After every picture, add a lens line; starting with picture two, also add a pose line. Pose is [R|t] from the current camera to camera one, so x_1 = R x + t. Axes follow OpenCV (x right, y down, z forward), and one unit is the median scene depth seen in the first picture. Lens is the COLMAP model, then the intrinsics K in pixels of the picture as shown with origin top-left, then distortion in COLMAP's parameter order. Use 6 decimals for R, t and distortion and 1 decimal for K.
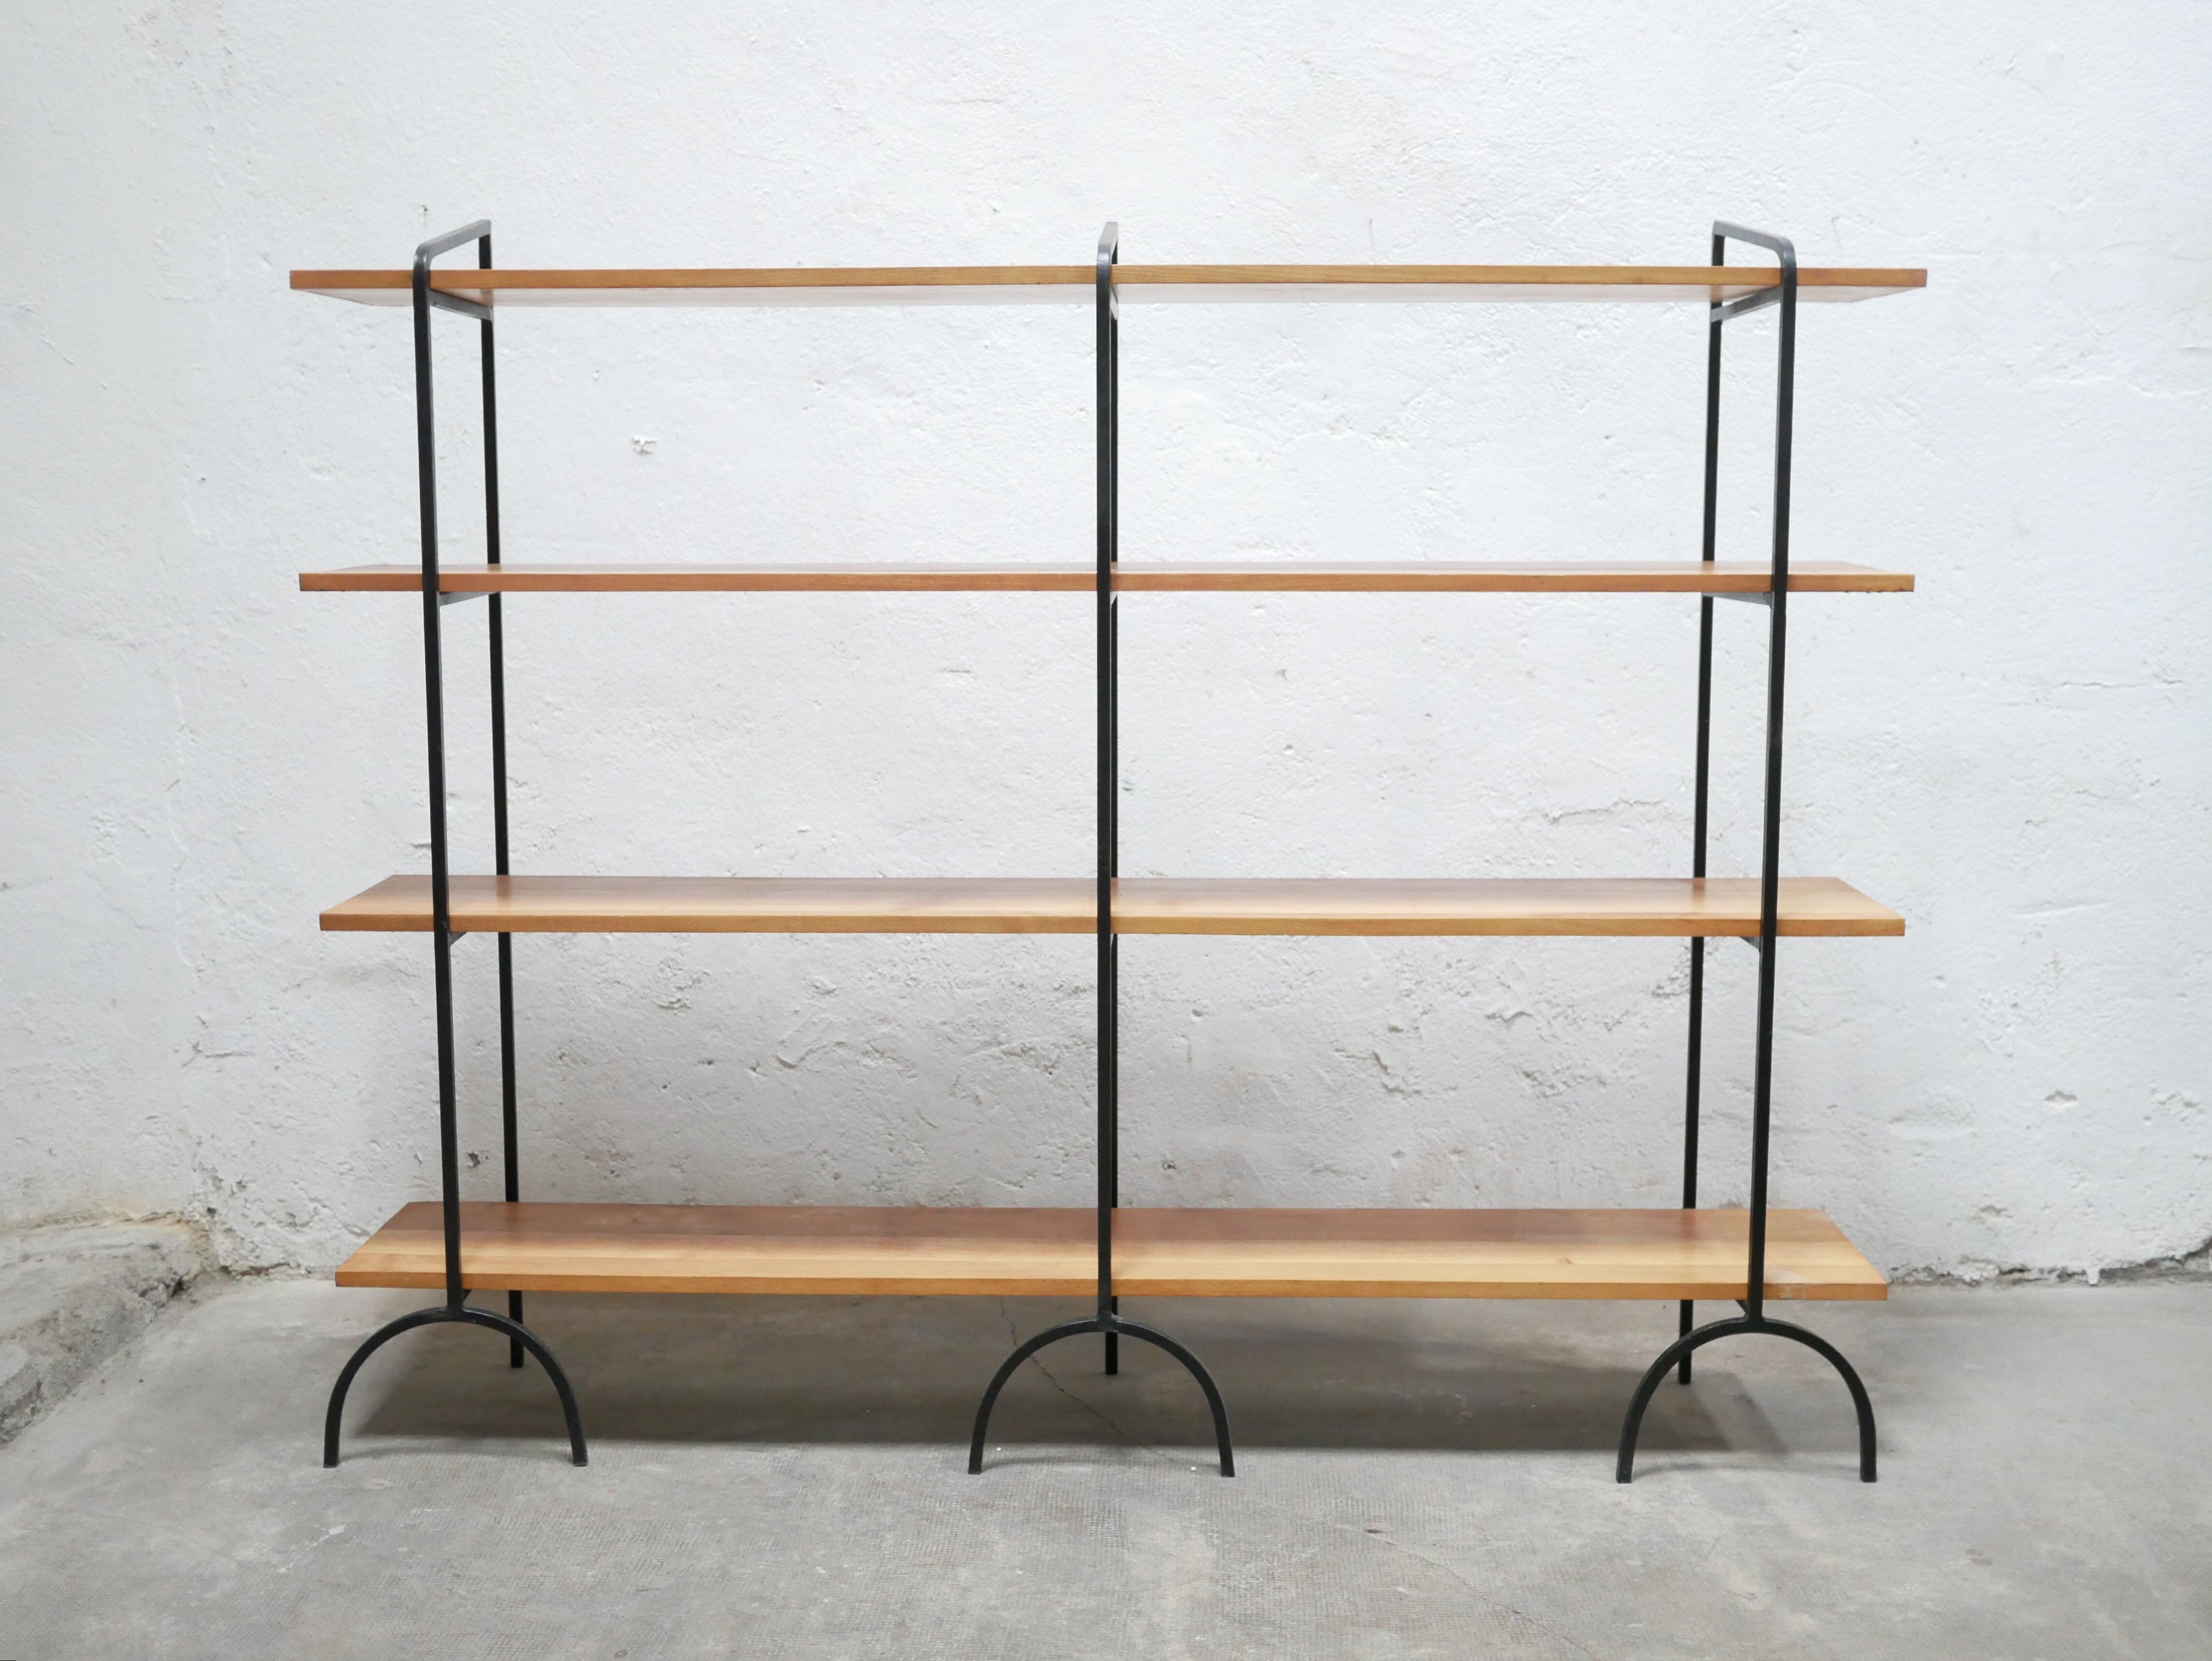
lens RADIAL K [[2502.3, 0, 1104.8], [0, 2502.3, 824.5], [0, 0, 1]] dist [-0.021527, 0.025066]
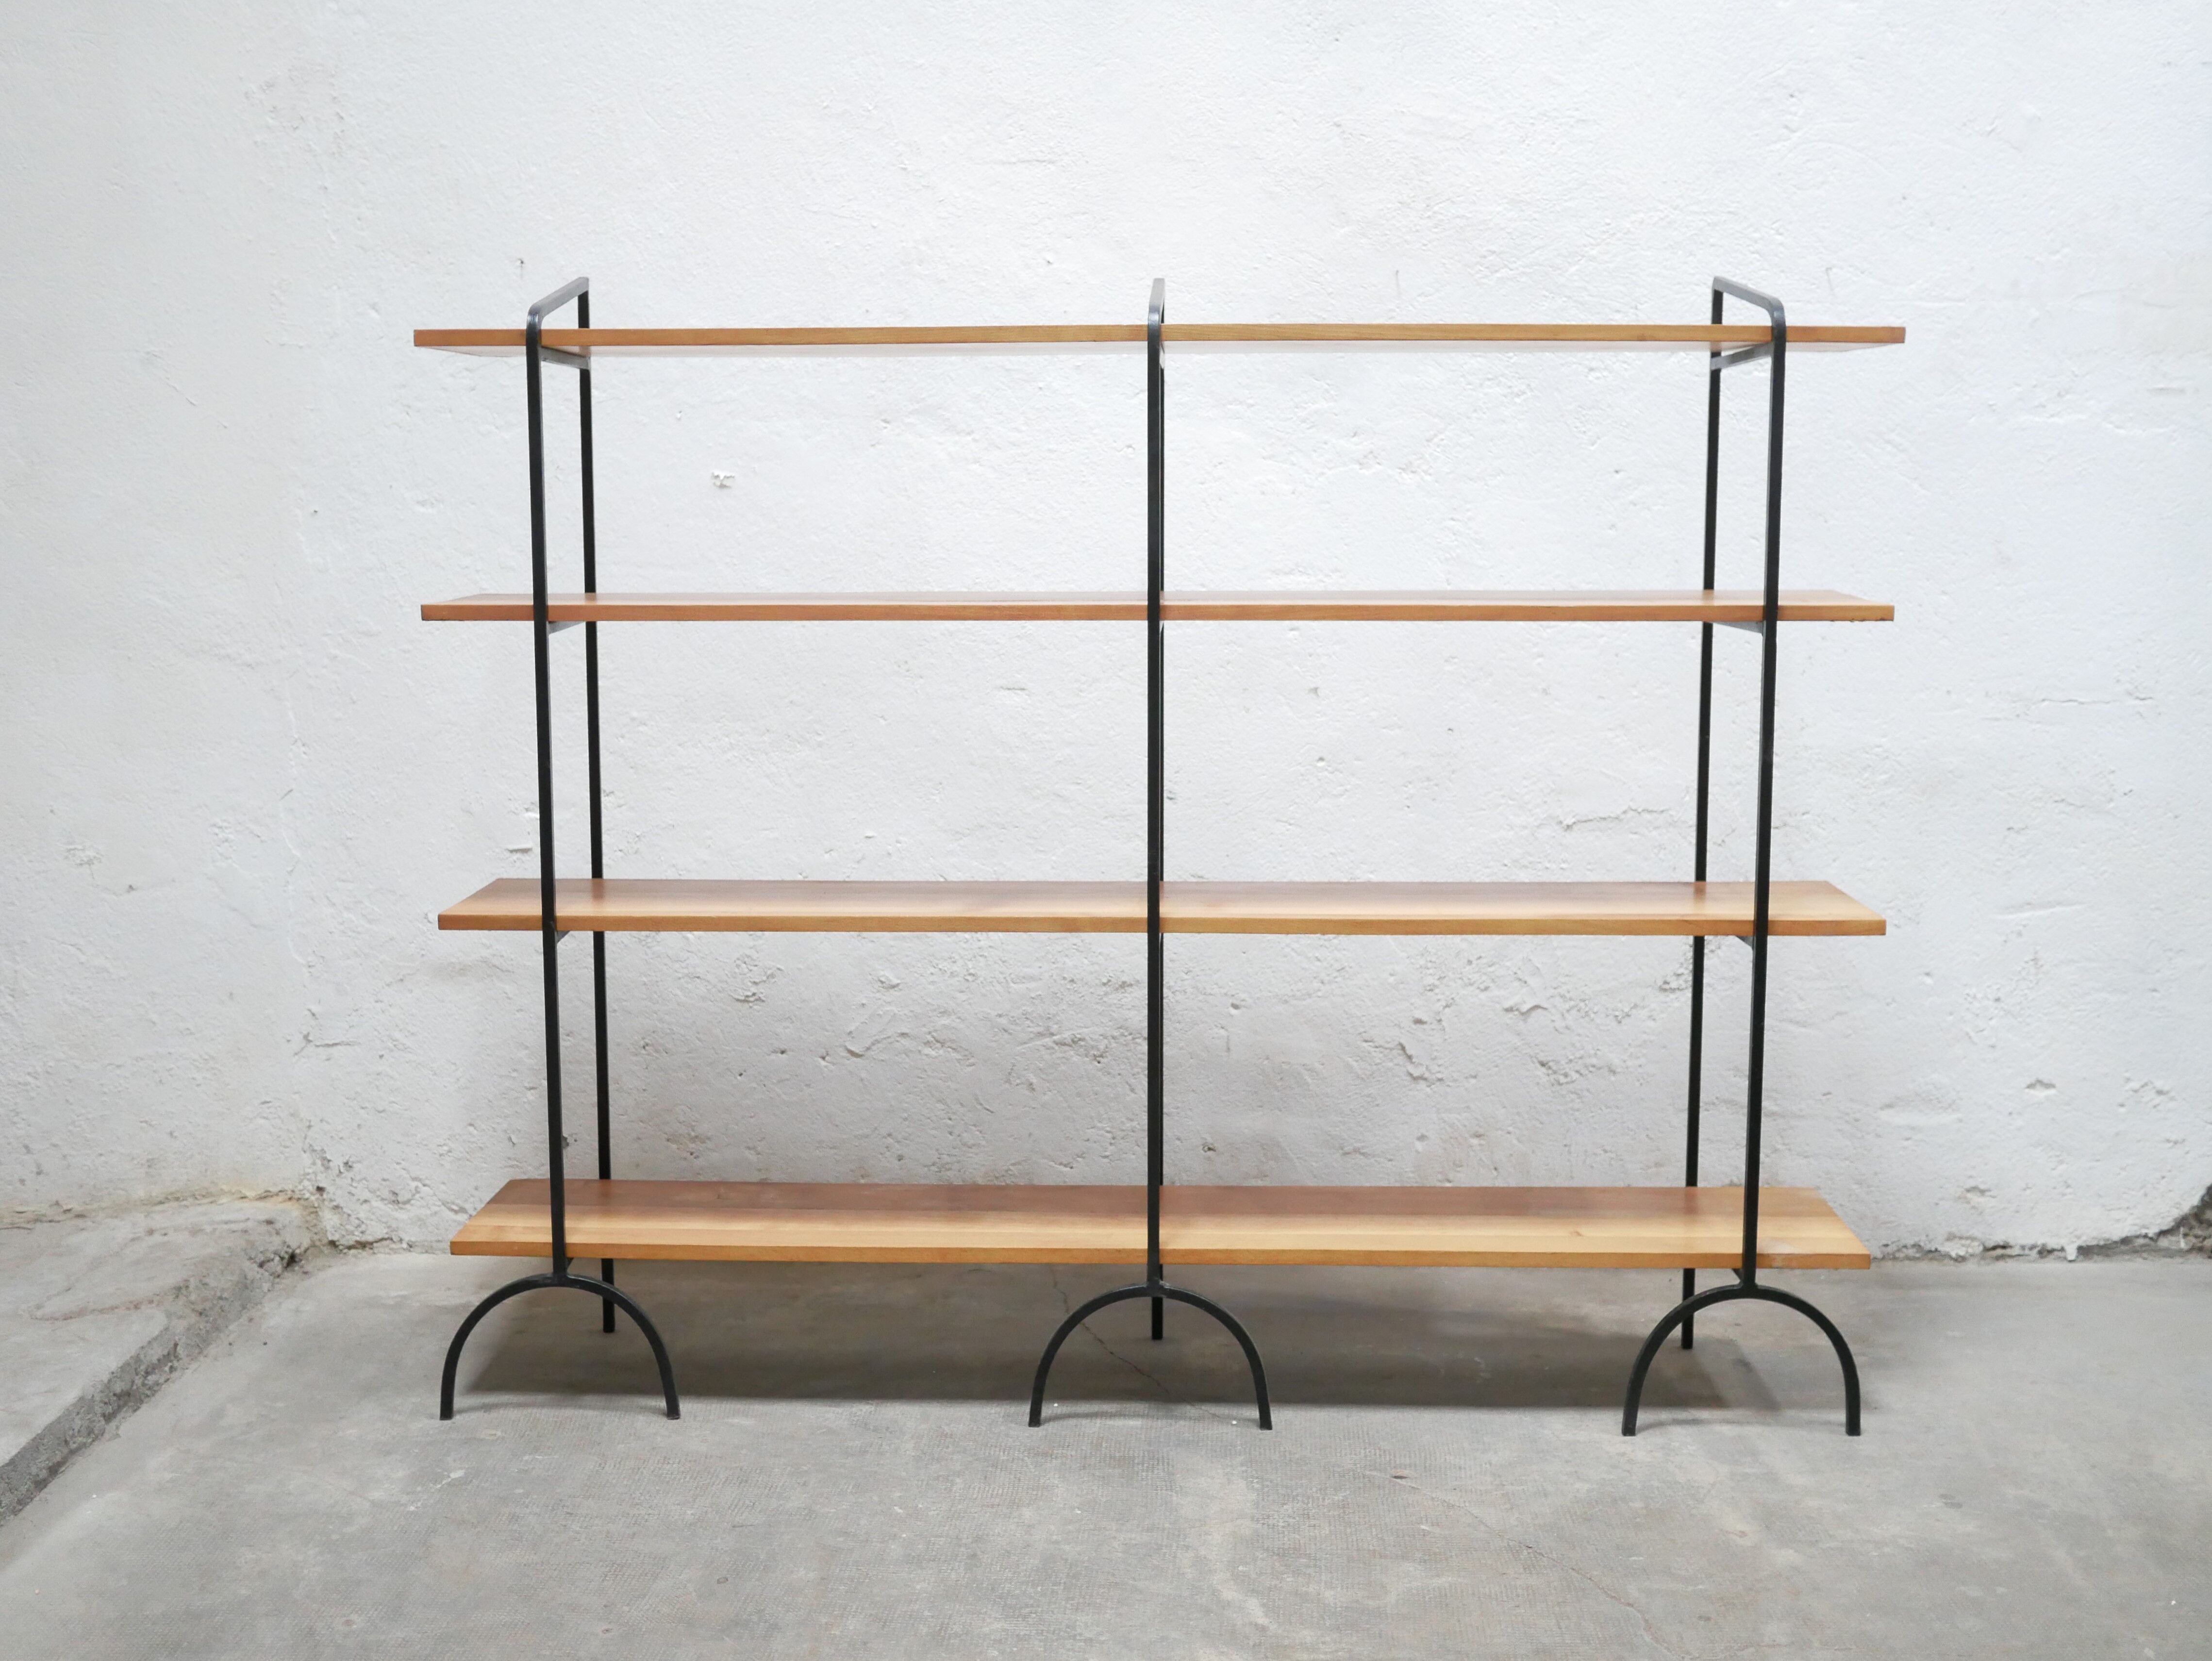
lens RADIAL K [[2511.9, 0, 1108.0], [0, 2511.9, 826.3], [0, 0, 1]] dist [-0.022261, 0.027340]
pose [[0.999964, 0.000160, -0.008436, -0.008934], [-0.000142, 0.999998, 0.002116, -0.004395], [0.008436, -0.002115, 0.999962, -0.081747]]
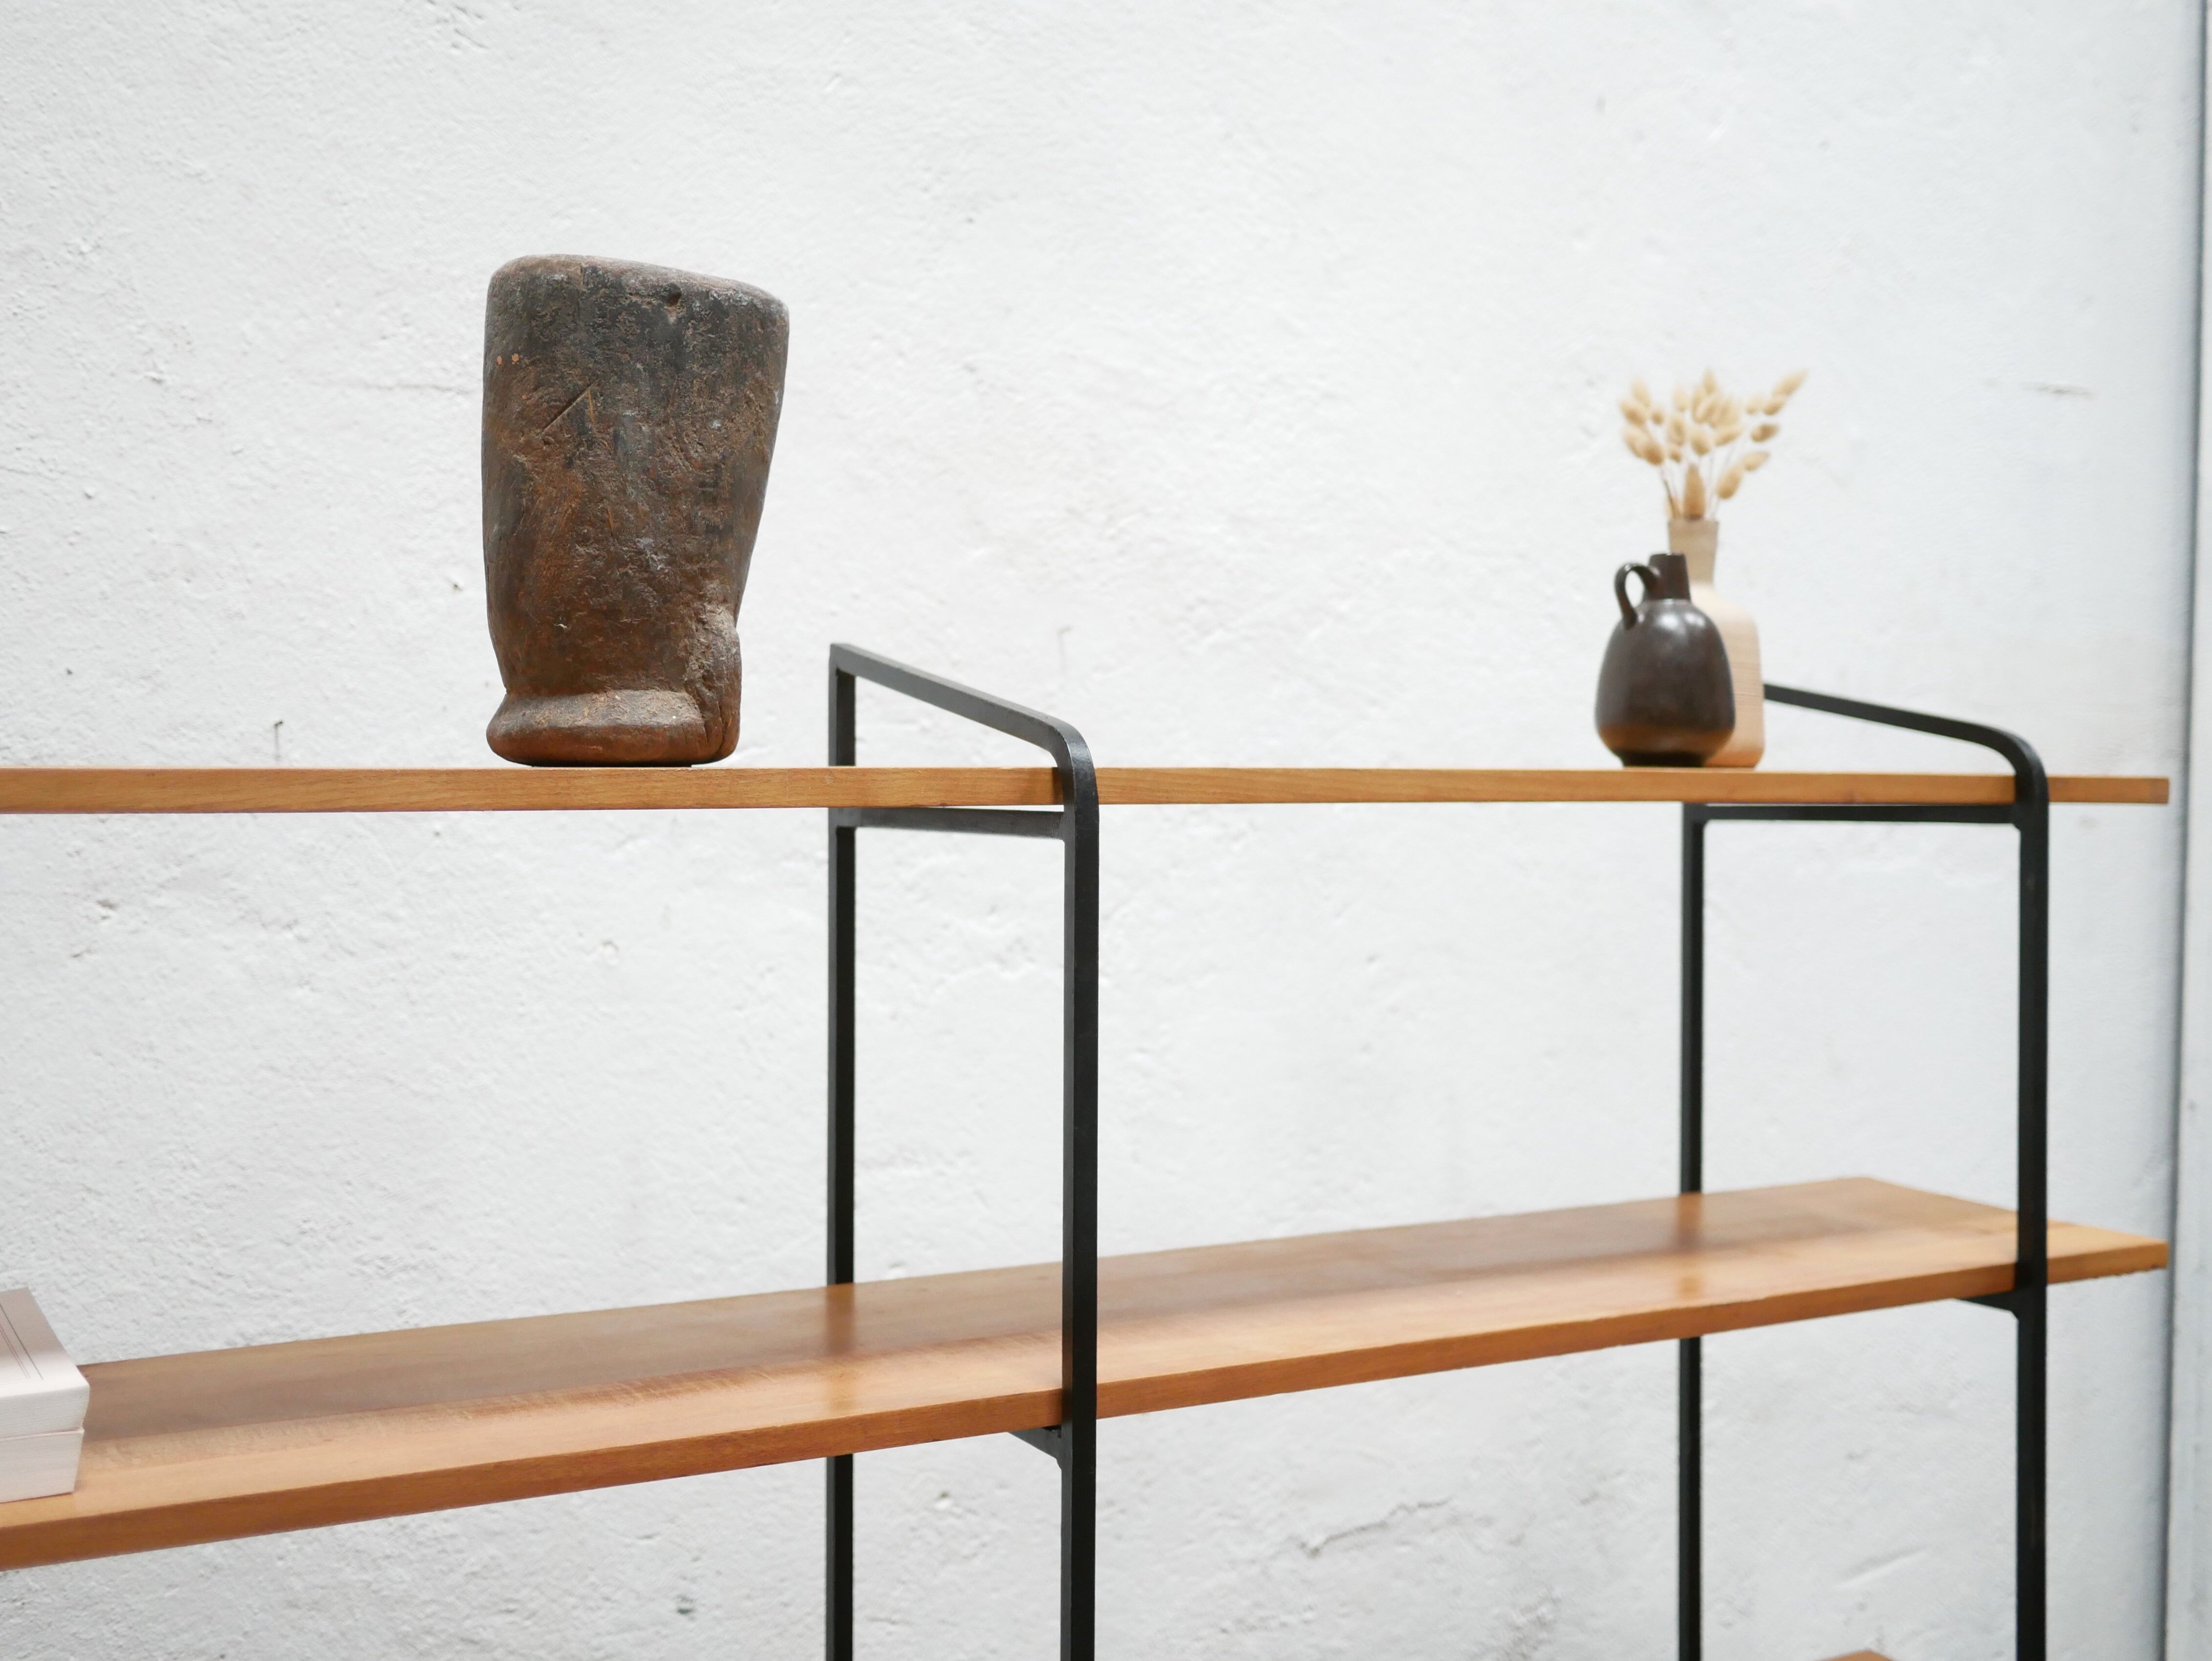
lens RADIAL K [[2536.3, 0, 1111.0], [0, 2536.3, 816.8], [0, 0, 1]] dist [-0.025789, 0.020223]
pose [[0.864328, -0.005050, 0.502903, -0.192945], [0.060837, 0.993657, -0.094581, -0.131840], [-0.499235, 0.112344, 0.859152, 0.449804]]
